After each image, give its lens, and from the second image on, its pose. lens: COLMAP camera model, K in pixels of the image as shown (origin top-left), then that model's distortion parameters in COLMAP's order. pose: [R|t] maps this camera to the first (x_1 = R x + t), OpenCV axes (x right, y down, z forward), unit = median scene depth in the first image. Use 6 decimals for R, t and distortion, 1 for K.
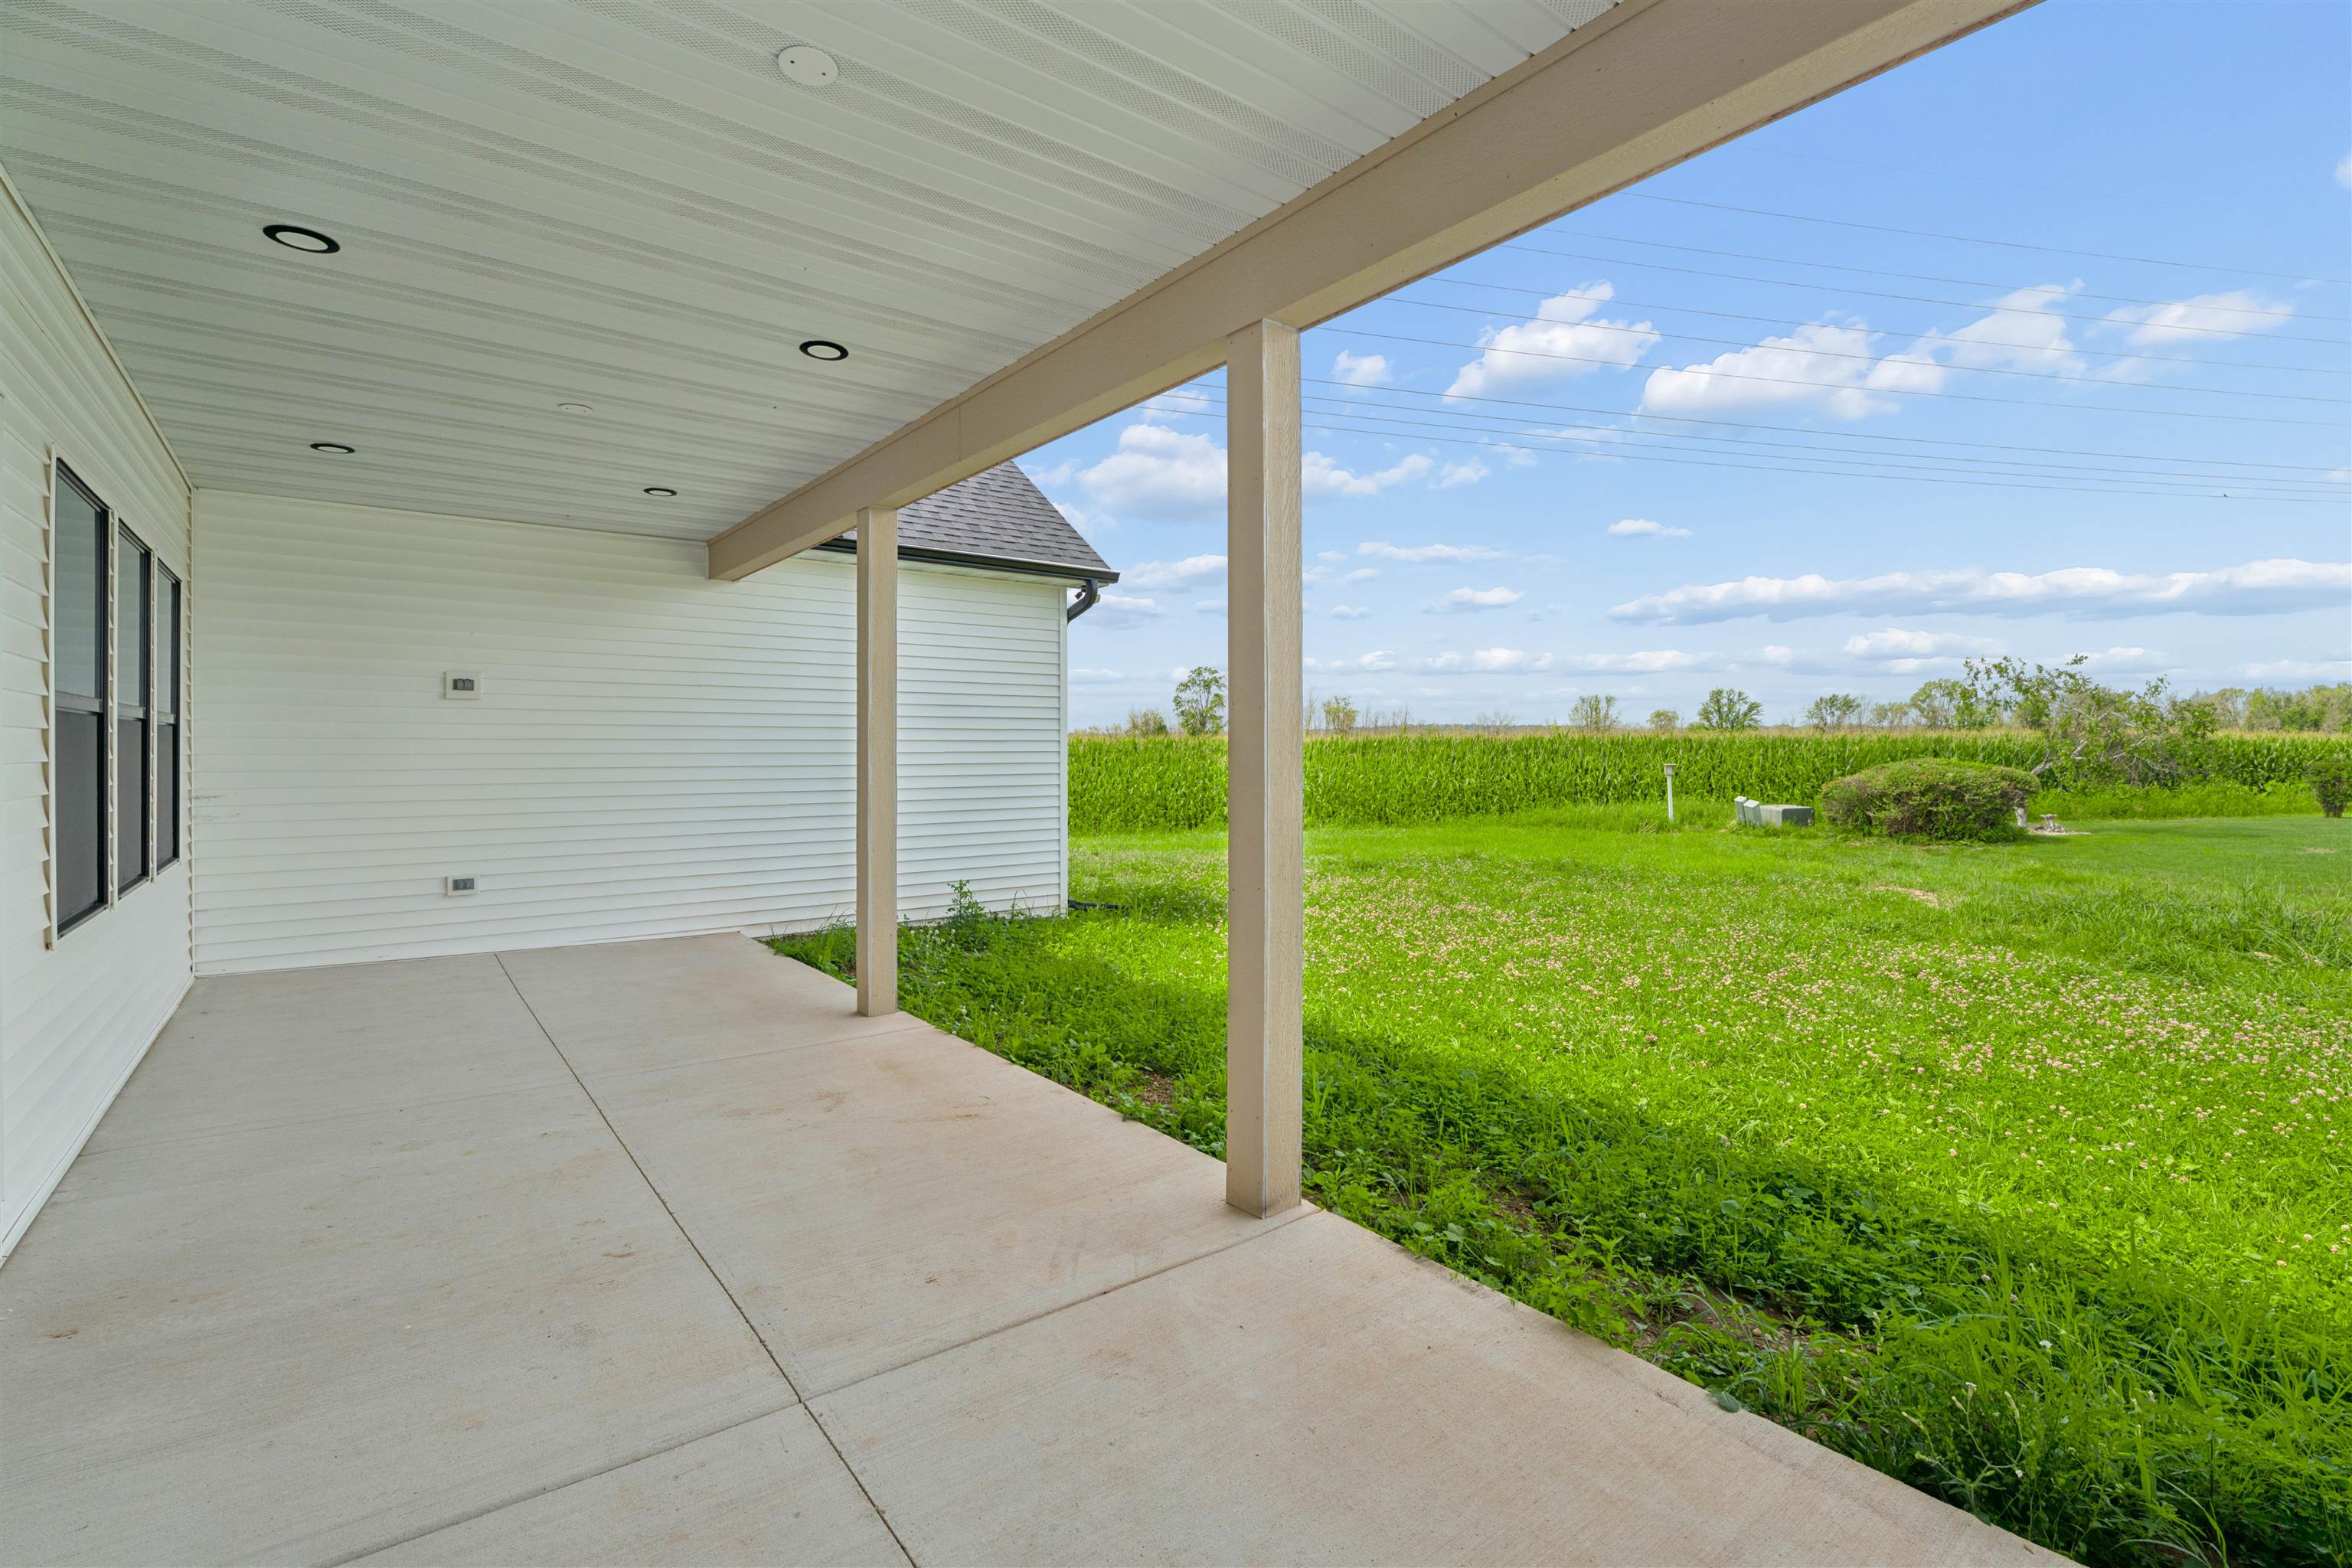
lens RADIAL K [[1065.6, 0, 1183.0], [0, 1065.6, 740.6], [0, 0, 1]] dist [0.006490, 0.000136]
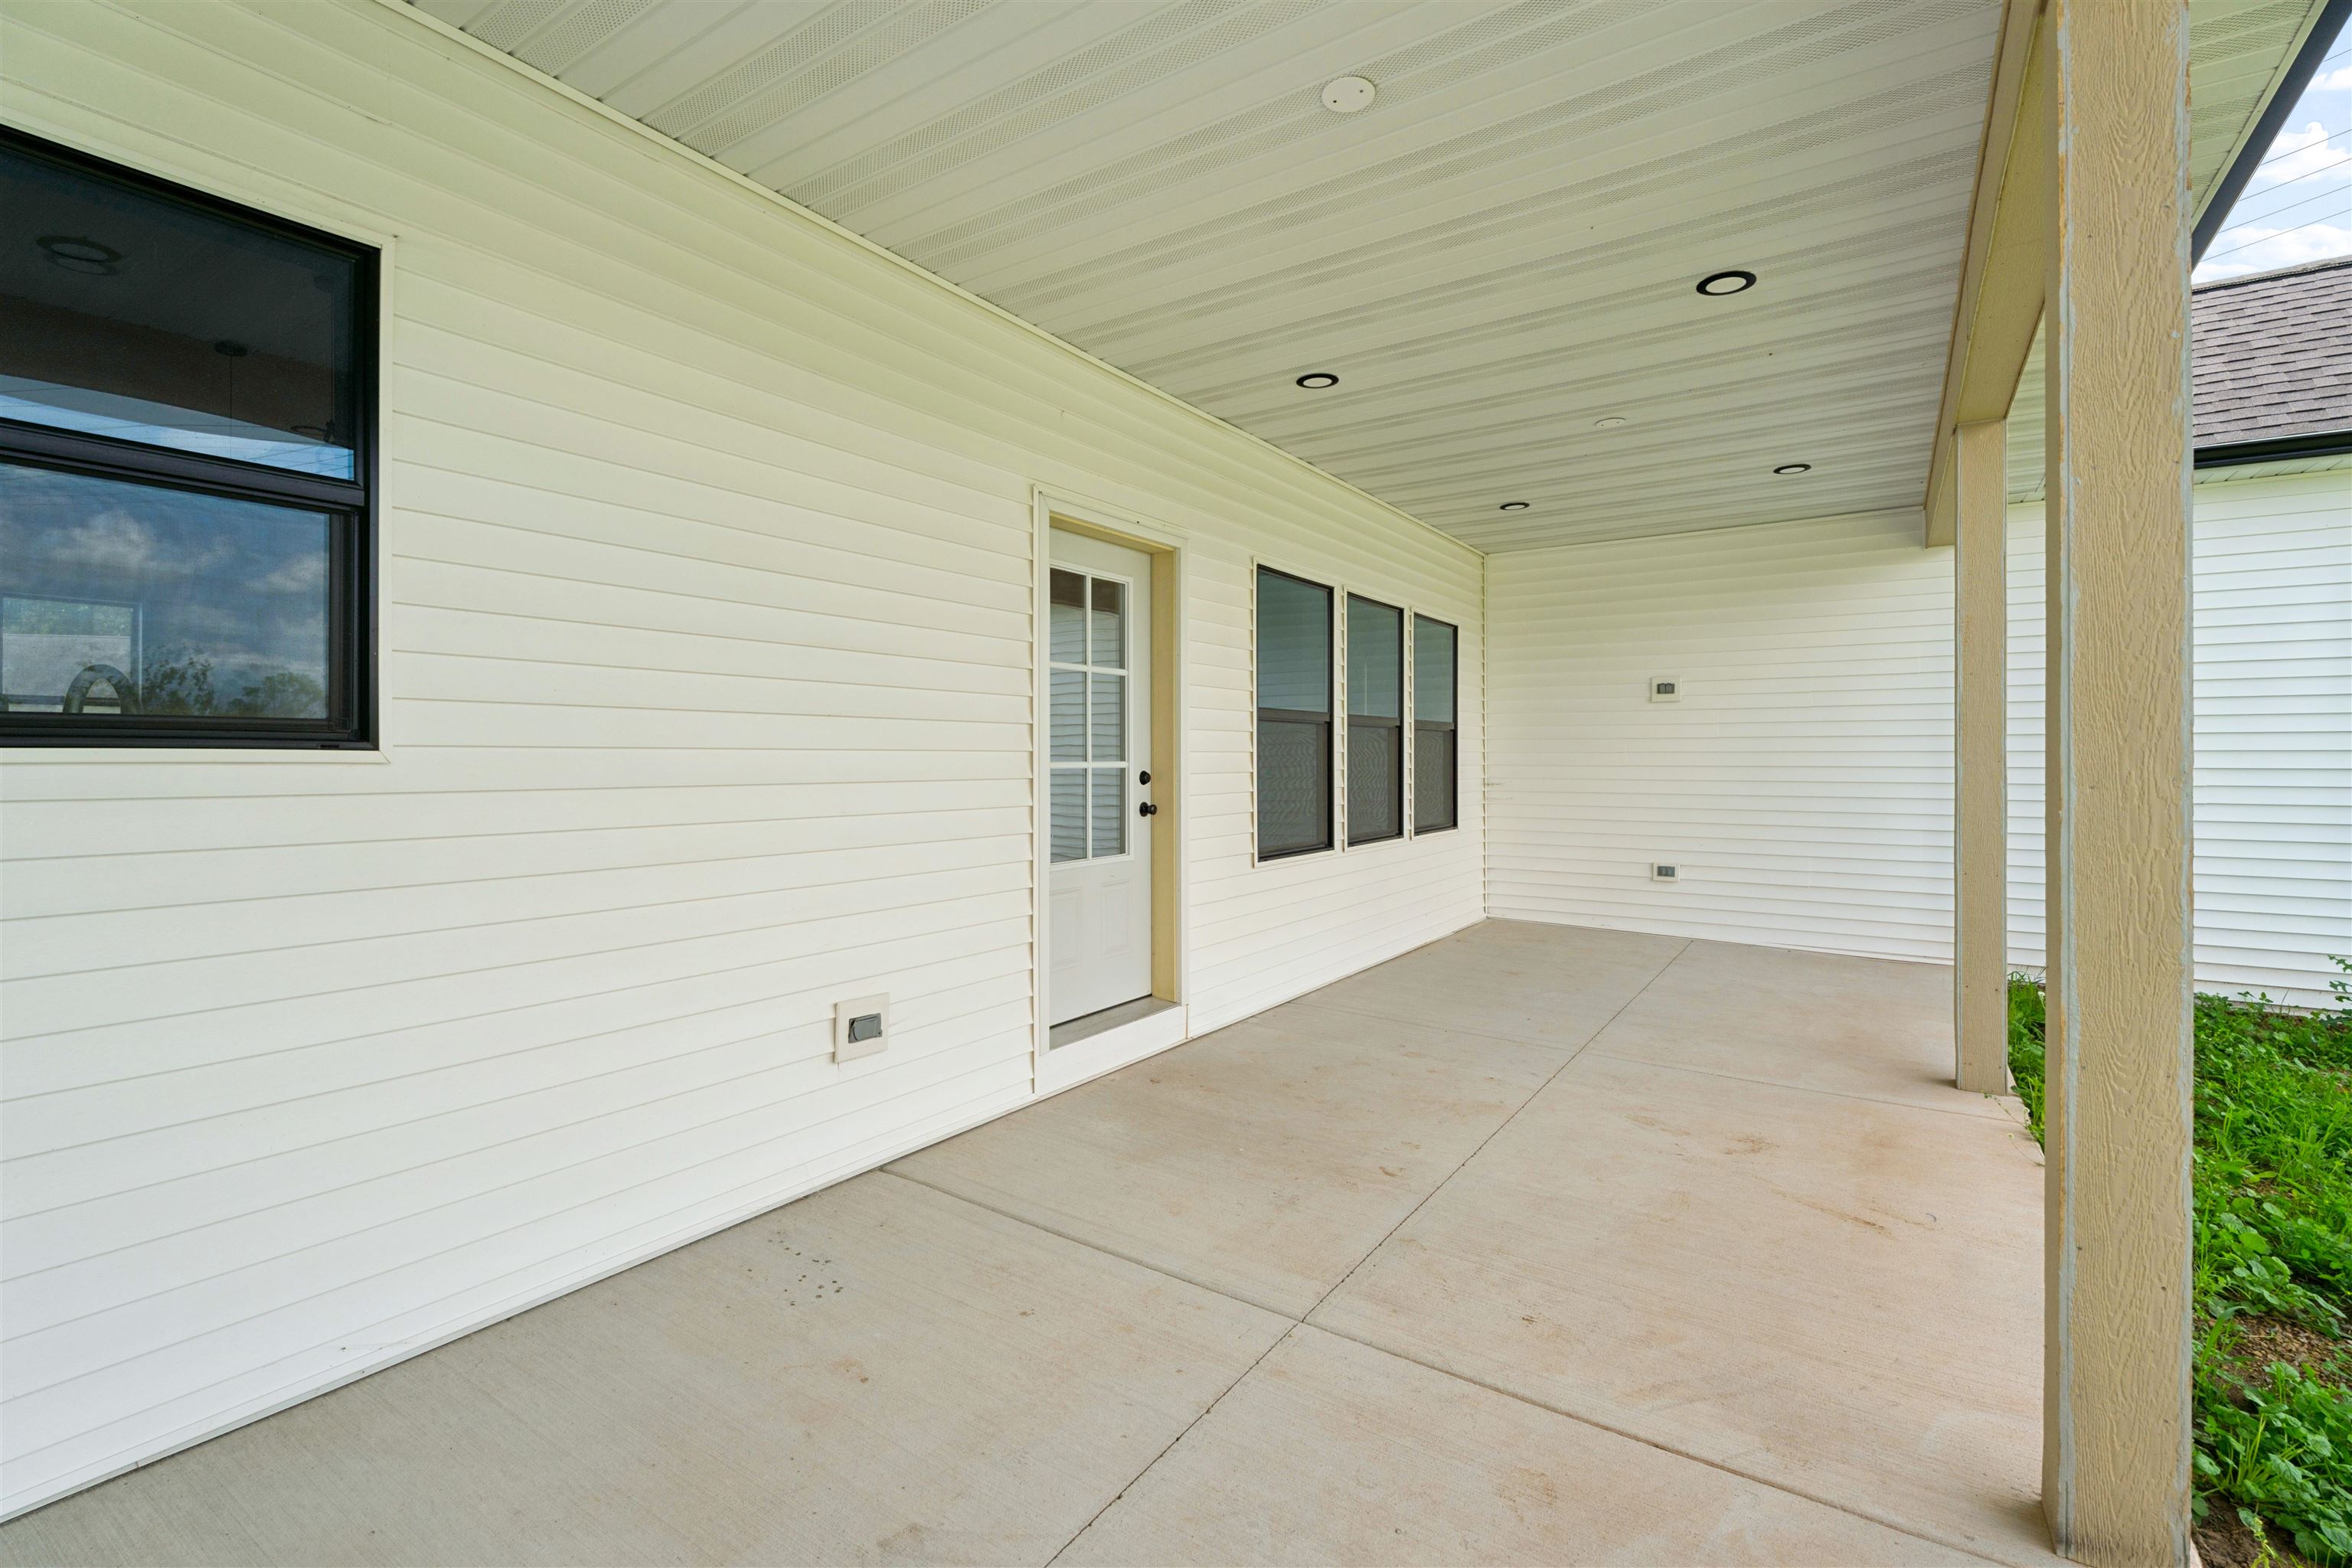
lens RADIAL K [[1065.6, 0, 1153.4], [0, 1065.6, 764.0], [0, 0, 1]] dist [0.006490, 0.000136]
pose [[0.313714, 0.009657, -0.949468, 0.352969], [0.006910, 0.999899, 0.012453, 0.012698], [0.949492, -0.010468, 0.313615, 0.280692]]
